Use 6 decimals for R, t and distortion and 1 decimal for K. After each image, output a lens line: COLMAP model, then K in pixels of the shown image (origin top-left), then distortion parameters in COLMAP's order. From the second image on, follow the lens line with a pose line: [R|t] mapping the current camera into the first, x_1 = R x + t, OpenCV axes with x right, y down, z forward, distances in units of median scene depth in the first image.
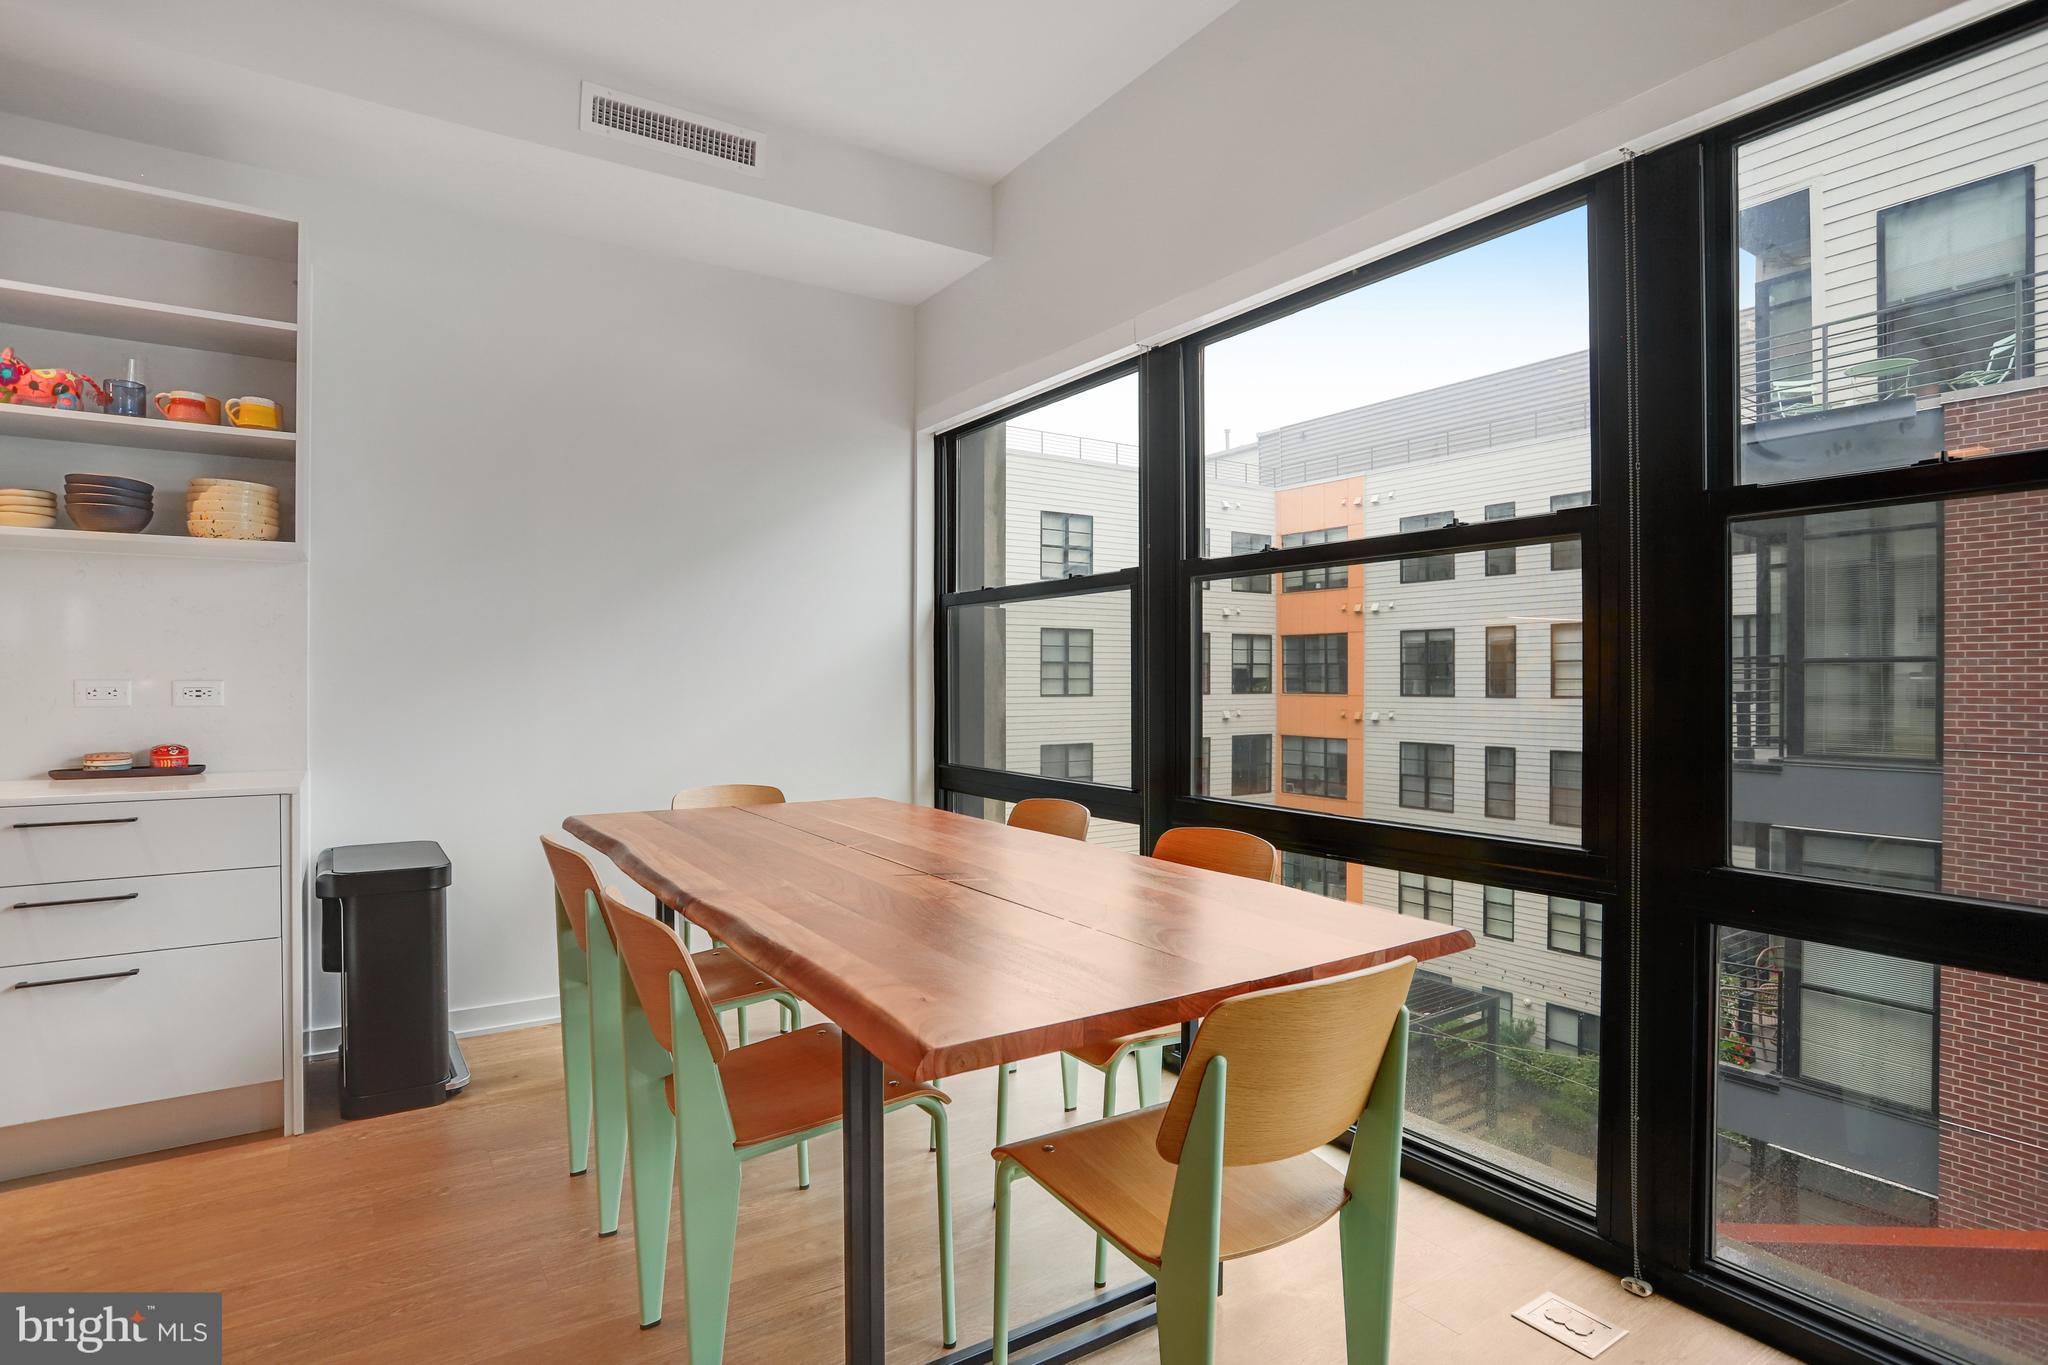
lens RADIAL K [[1044.4, 0, 1035.4], [0, 1044.4, 674.4], [0, 0, 1]] dist [-0.046261, 0.012741]
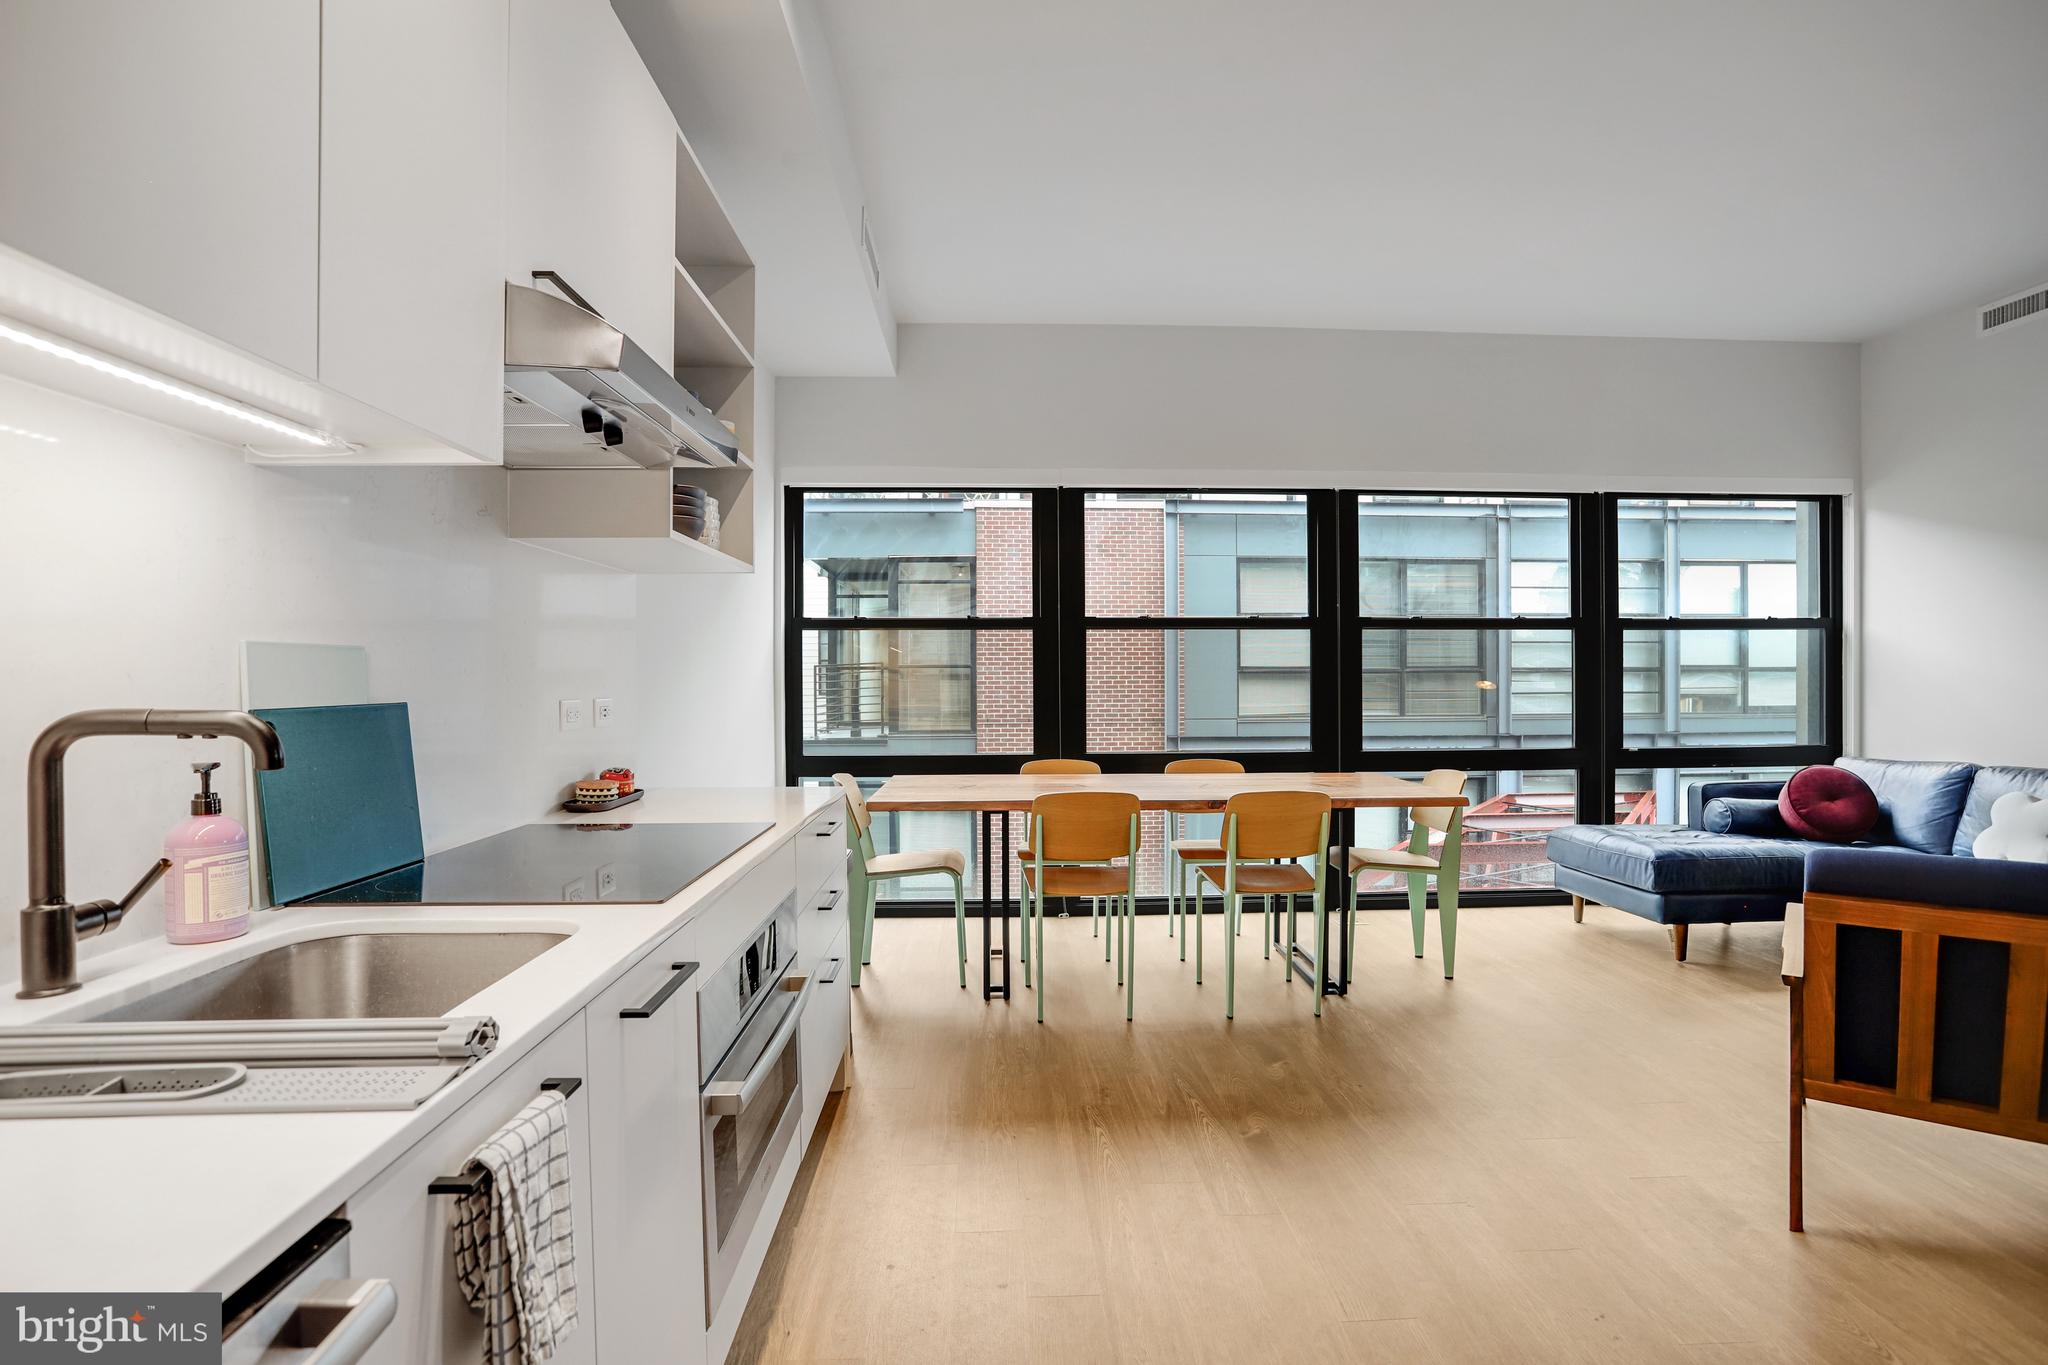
lens RADIAL K [[1044.4, 0, 974.3], [0, 1044.4, 681.5], [0, 0, 1]] dist [-0.046261, 0.012741]
pose [[0.556912, -0.006748, 0.830544, -1.390291], [0.001814, 0.999974, 0.006908, -0.016378], [-0.830570, -0.002340, 0.556910, 0.195942]]
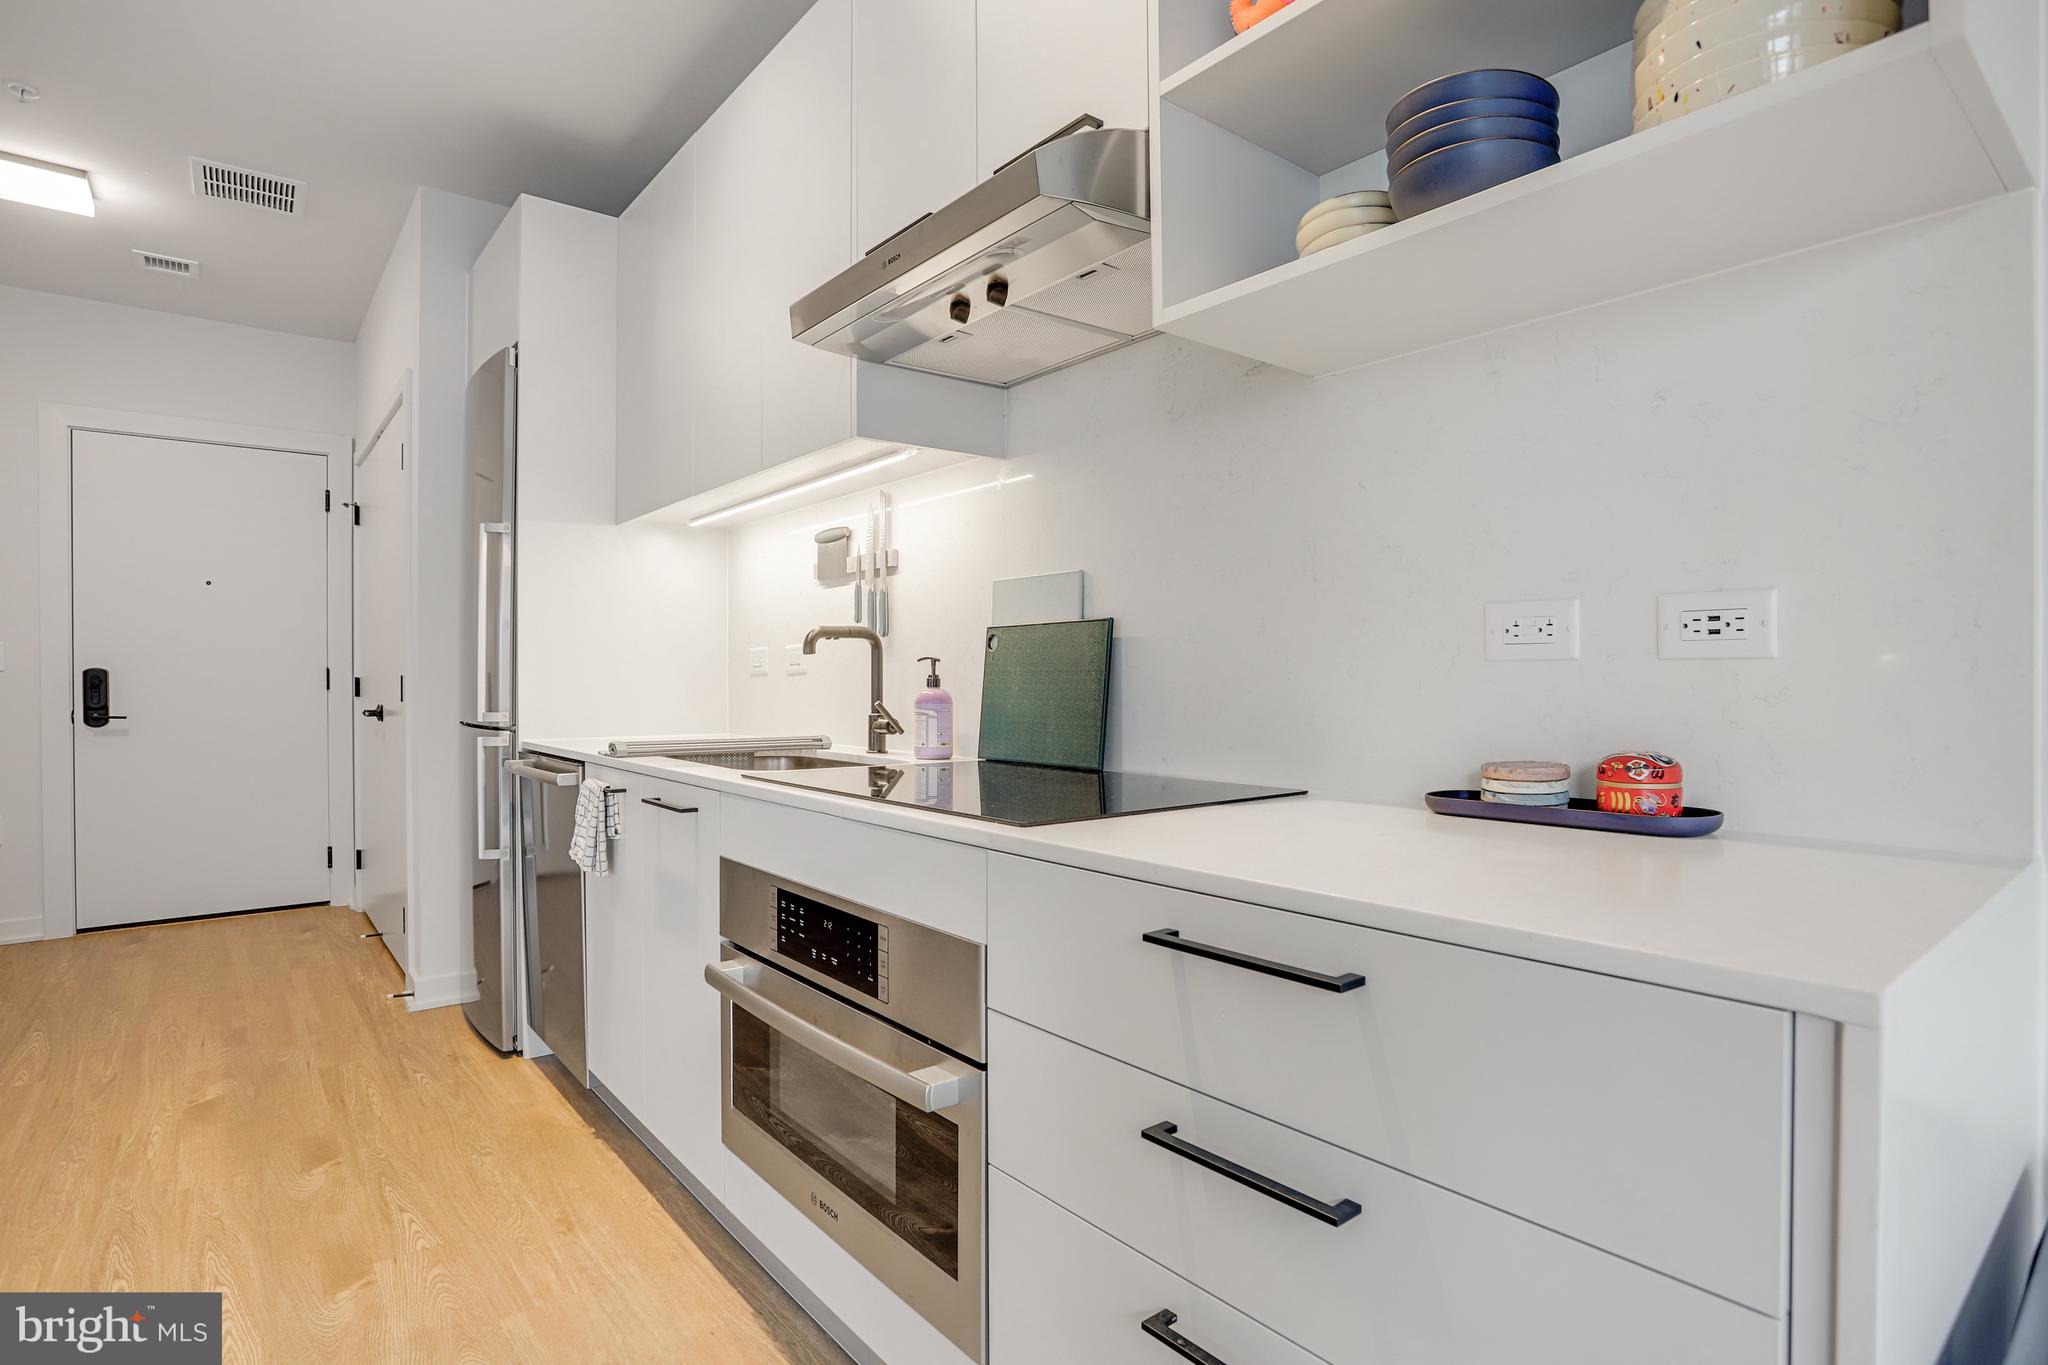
lens RADIAL K [[1044.4, 0, 1026.6], [0, 1044.4, 683.6], [0, 0, 1]] dist [-0.046261, 0.012741]
pose [[0.094045, 0.003459, -0.995562, -0.454462], [0.009801, 0.999942, 0.004400, 0.036319], [0.995520, -0.010171, 0.094006, 0.692894]]
